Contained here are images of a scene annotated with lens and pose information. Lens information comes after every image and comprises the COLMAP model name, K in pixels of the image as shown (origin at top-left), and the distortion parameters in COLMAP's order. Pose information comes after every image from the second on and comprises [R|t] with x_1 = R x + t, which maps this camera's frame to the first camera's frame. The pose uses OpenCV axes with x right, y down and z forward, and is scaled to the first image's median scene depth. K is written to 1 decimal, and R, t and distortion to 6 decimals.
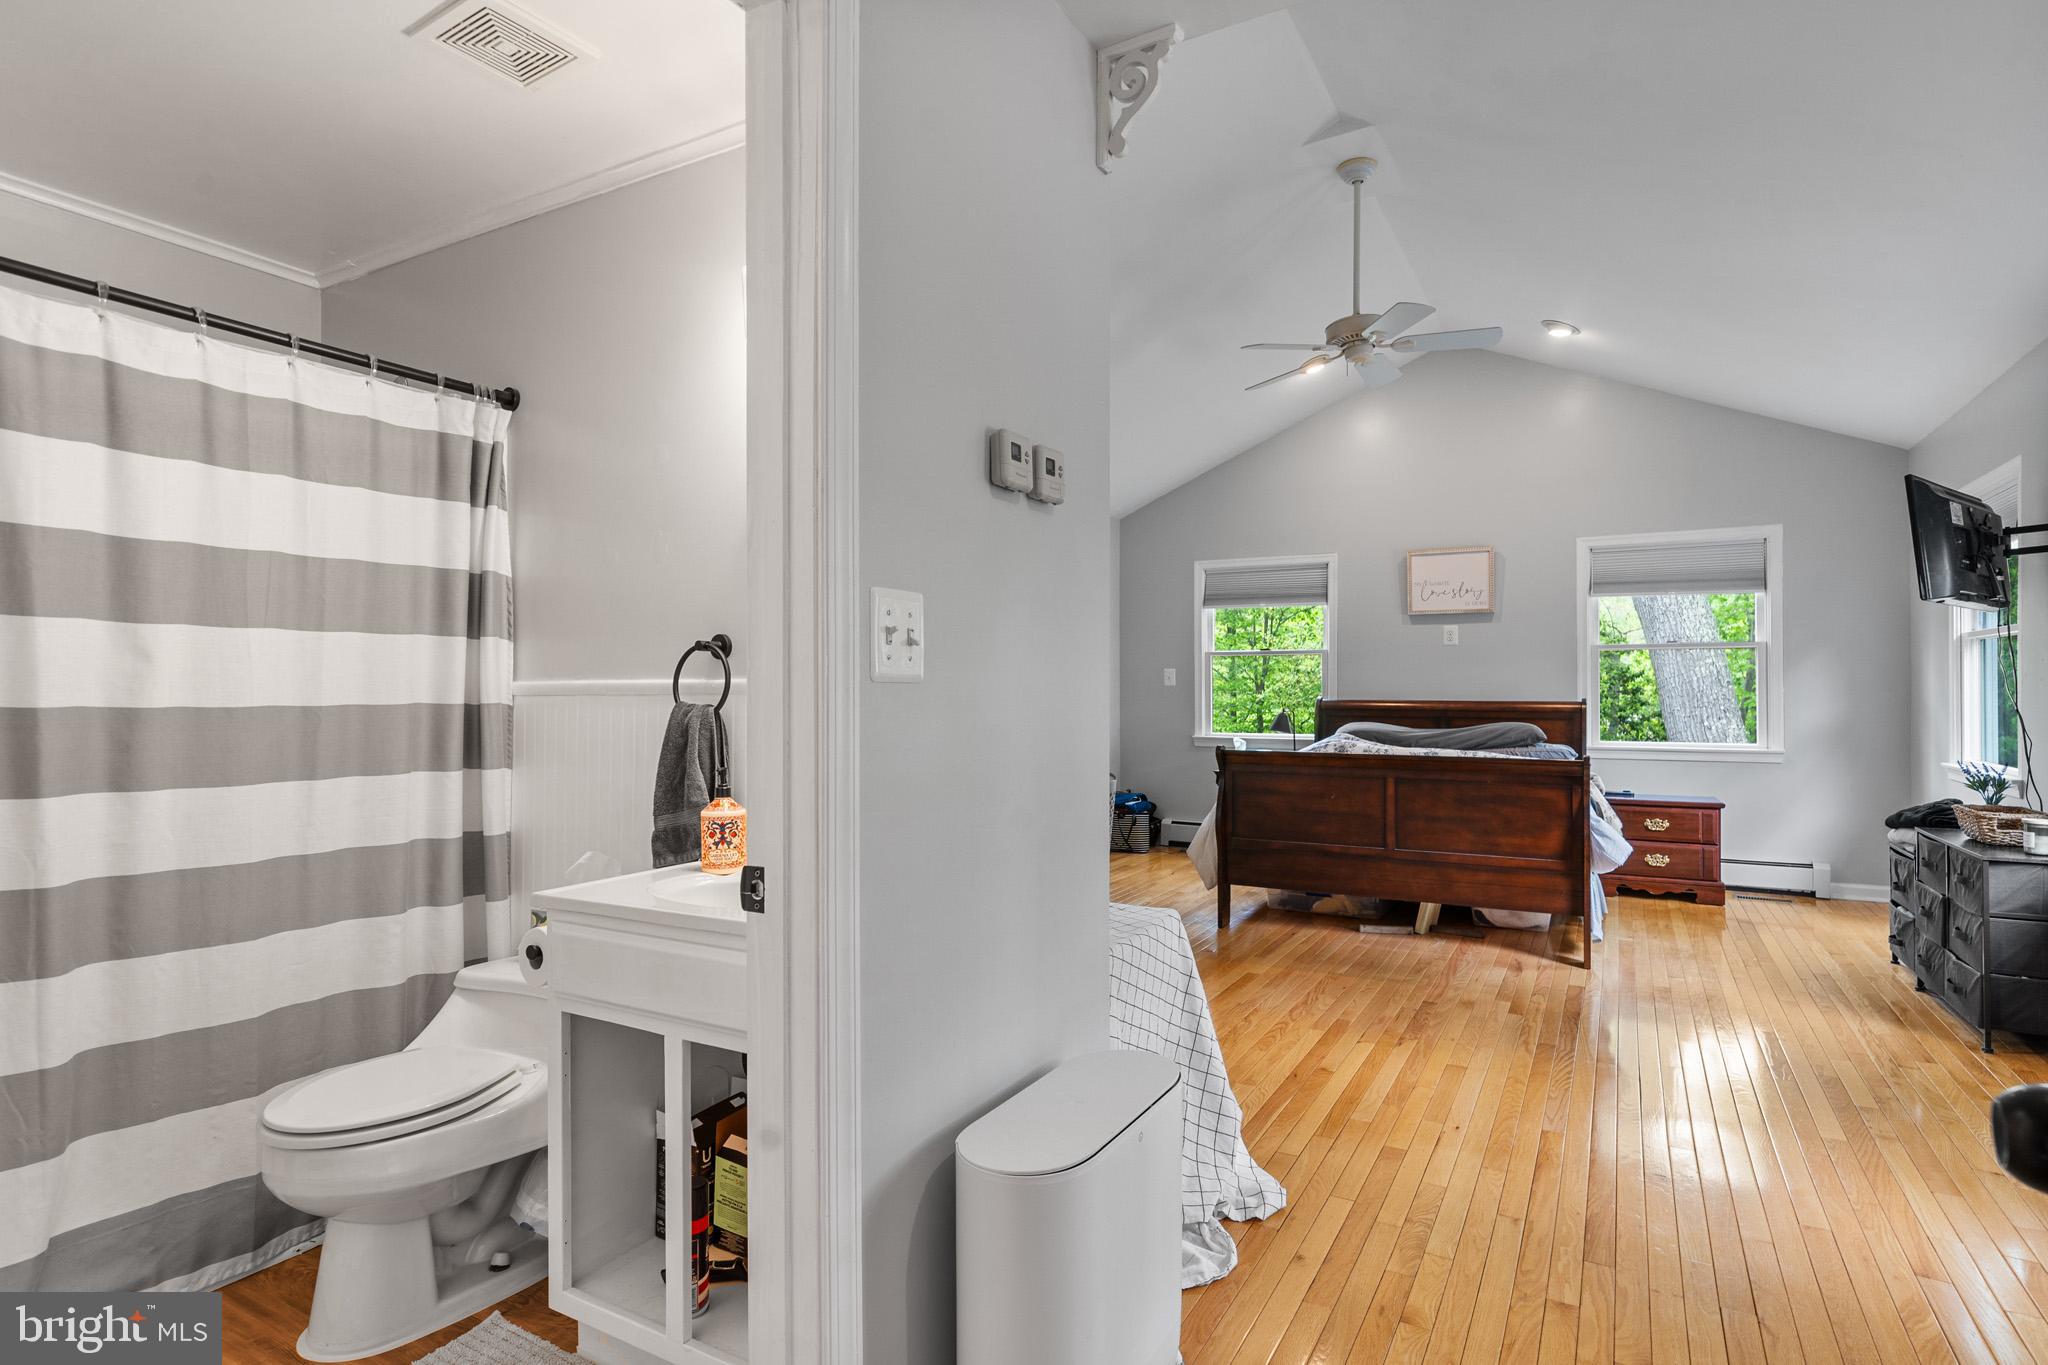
lens RADIAL K [[1037.9, 0, 1041.9], [0, 1037.9, 688.6], [0, 0, 1]] dist [0.000631, 0.001563]
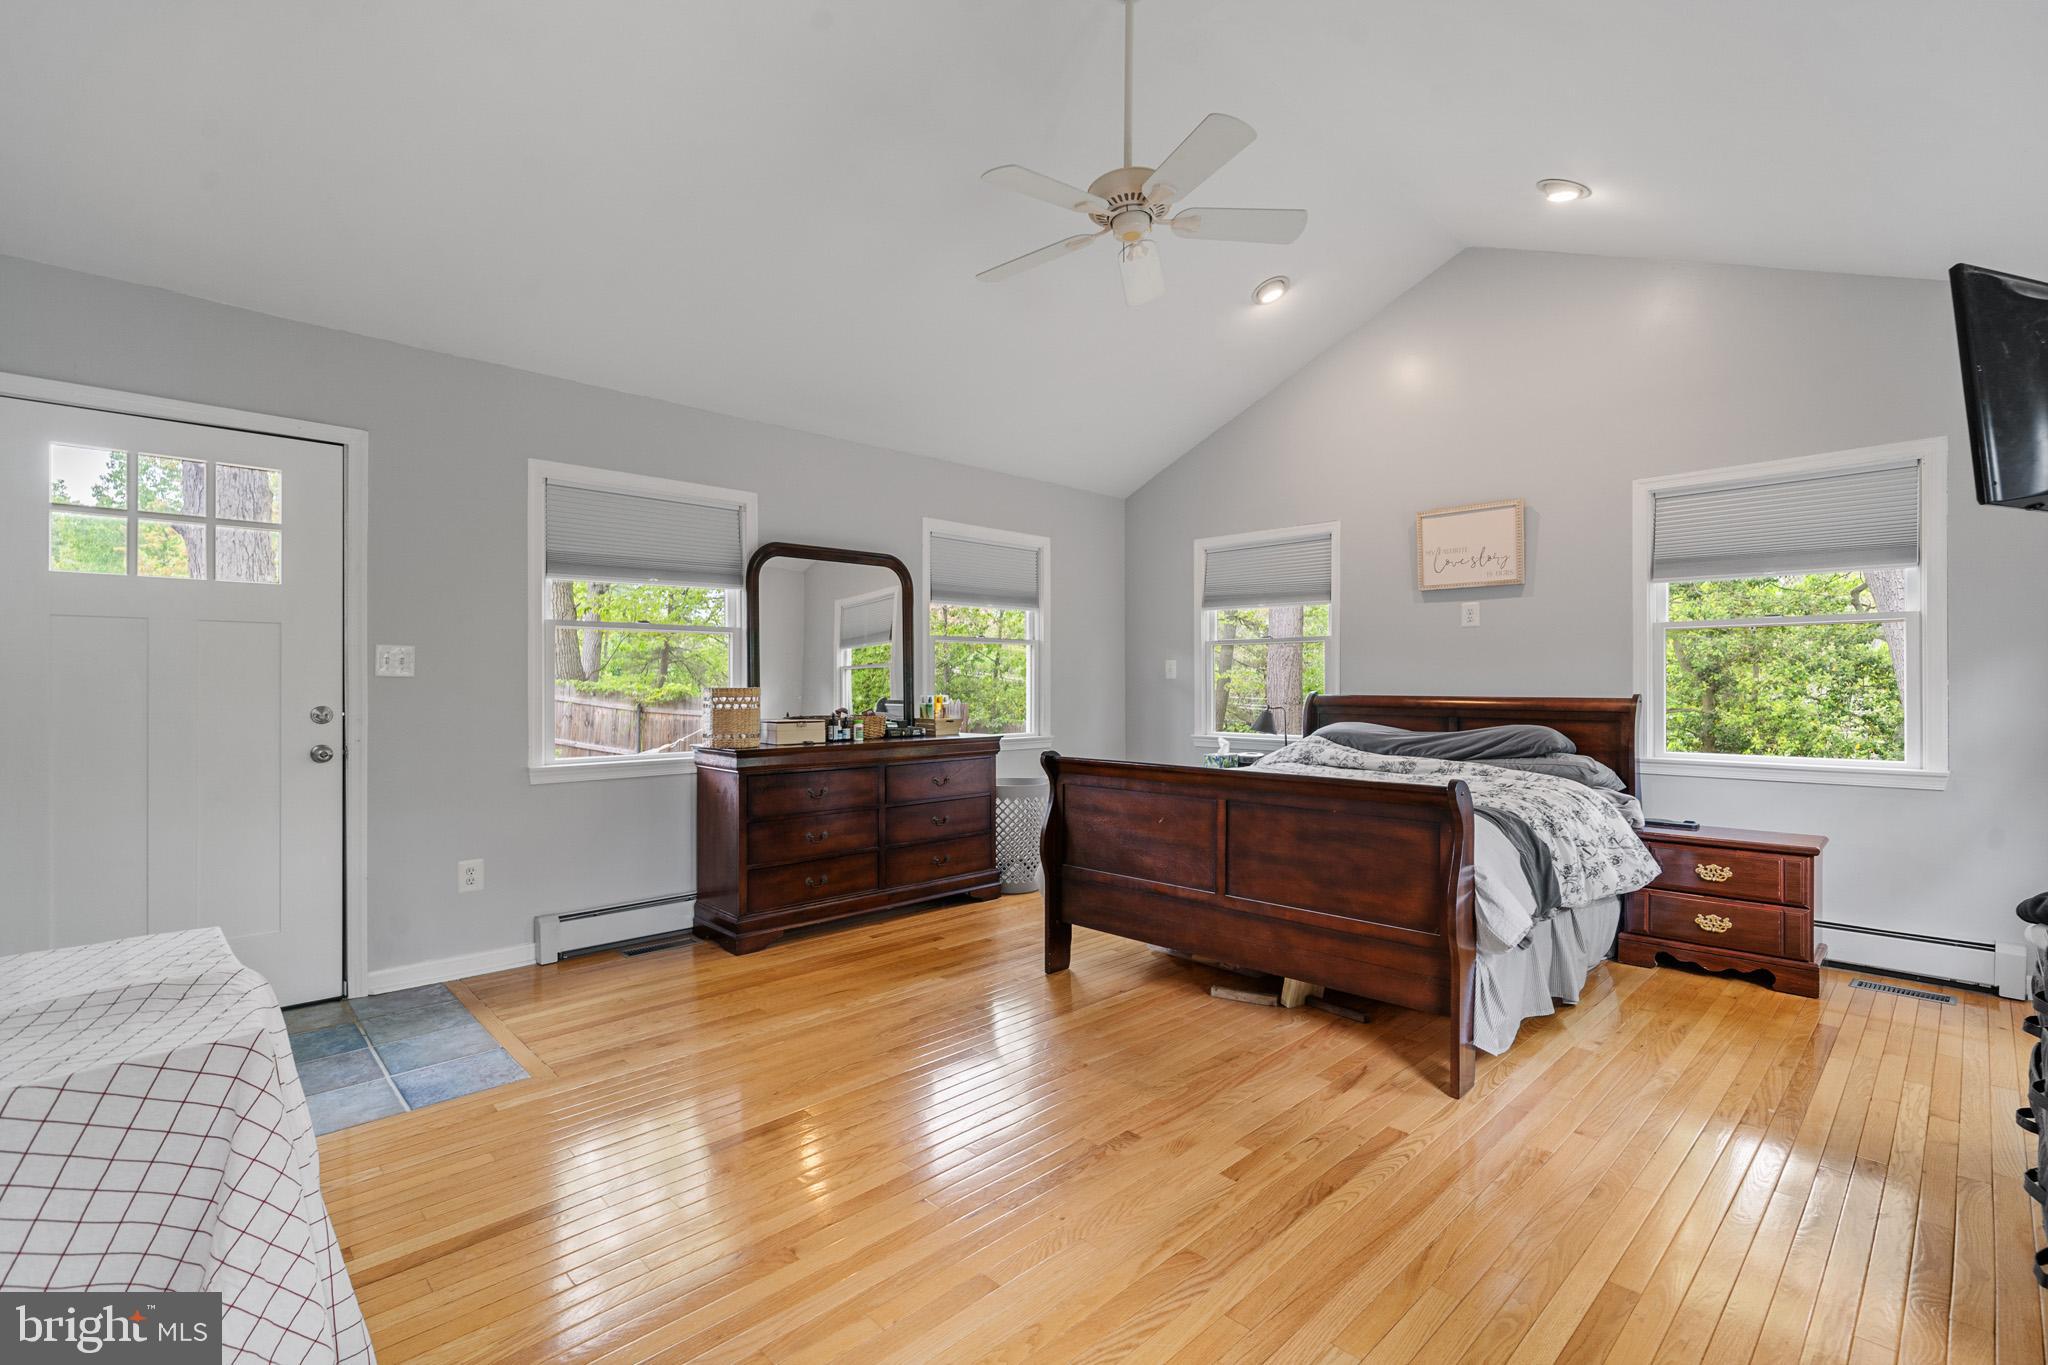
lens RADIAL K [[921.3, 0, 1043.3], [0, 921.3, 689.6], [0, 0, 1]] dist [0.002596, 0.000566]
pose [[0.959652, 0.001036, -0.281187, 0.211219], [0.000869, 0.999978, 0.006651, 0.001005], [0.281188, -0.006627, 0.959630, 0.171527]]
